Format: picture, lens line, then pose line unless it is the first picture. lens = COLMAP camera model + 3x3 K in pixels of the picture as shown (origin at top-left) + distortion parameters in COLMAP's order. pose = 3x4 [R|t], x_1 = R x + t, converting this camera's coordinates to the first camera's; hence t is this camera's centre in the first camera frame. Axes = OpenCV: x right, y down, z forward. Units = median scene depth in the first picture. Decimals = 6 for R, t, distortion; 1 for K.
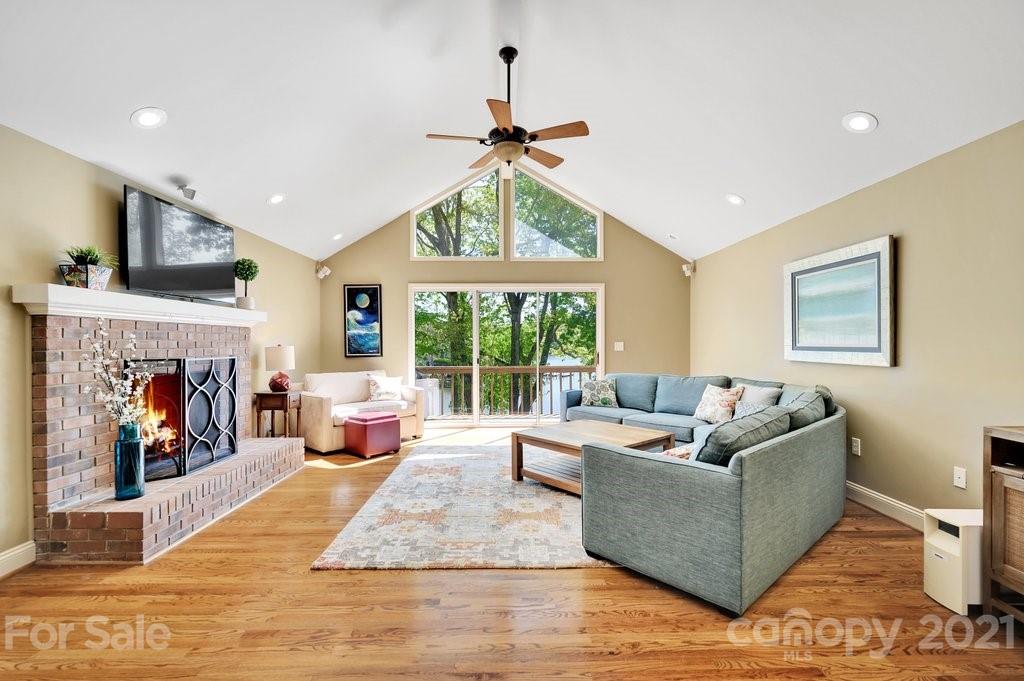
lens RADIAL K [[478.2, 0, 514.9], [0, 478.2, 344.3], [0, 0, 1]] dist [0.000806, -0.000538]
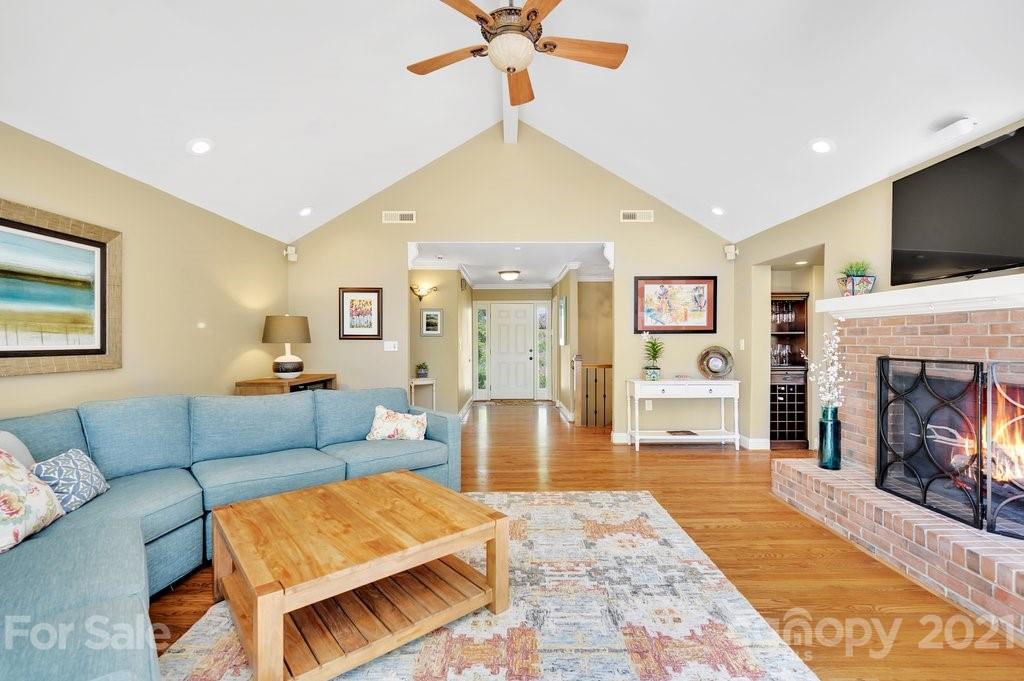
lens RADIAL K [[436.2, 0, 518.5], [0, 436.2, 341.8], [0, 0, 1]] dist [-0.000013, -0.001168]
pose [[-0.999973, 0.004989, 0.005392, -0.019448], [0.005023, 0.999967, 0.006320, -0.005425], [-0.005360, 0.006347, -0.999965, 1.318741]]
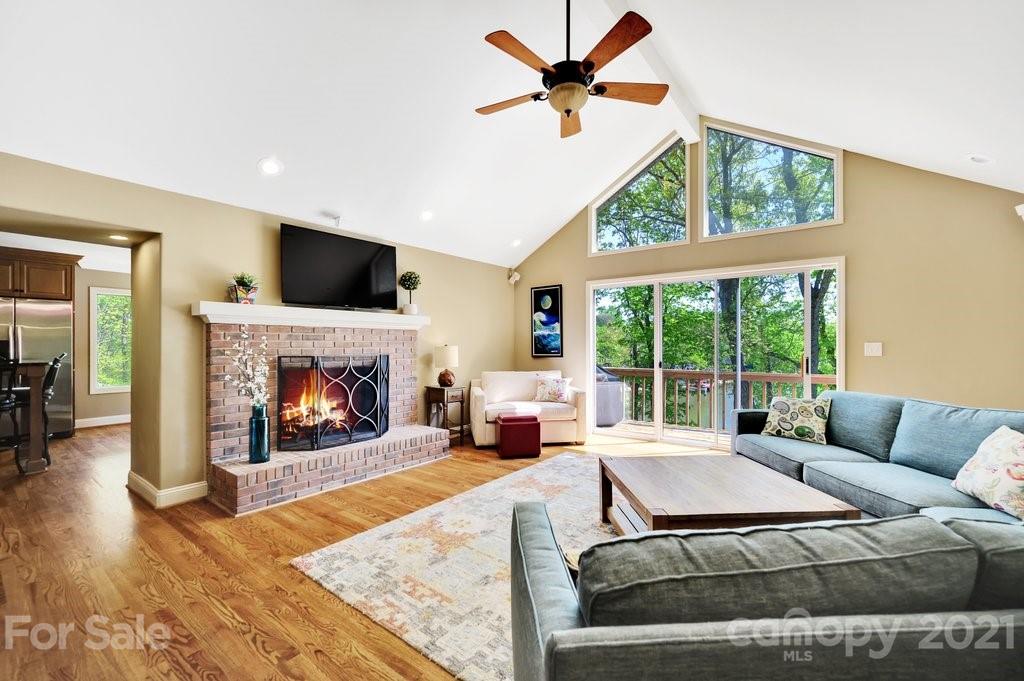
lens RADIAL K [[436.2, 0, 511.1], [0, 436.2, 343.7], [0, 0, 1]] dist [-0.000013, -0.001168]
pose [[0.776562, 0.002119, -0.630038, 0.297395], [-0.003042, 0.999995, -0.000386, -0.002323], [0.630034, 0.002216, 0.776565, 0.318550]]
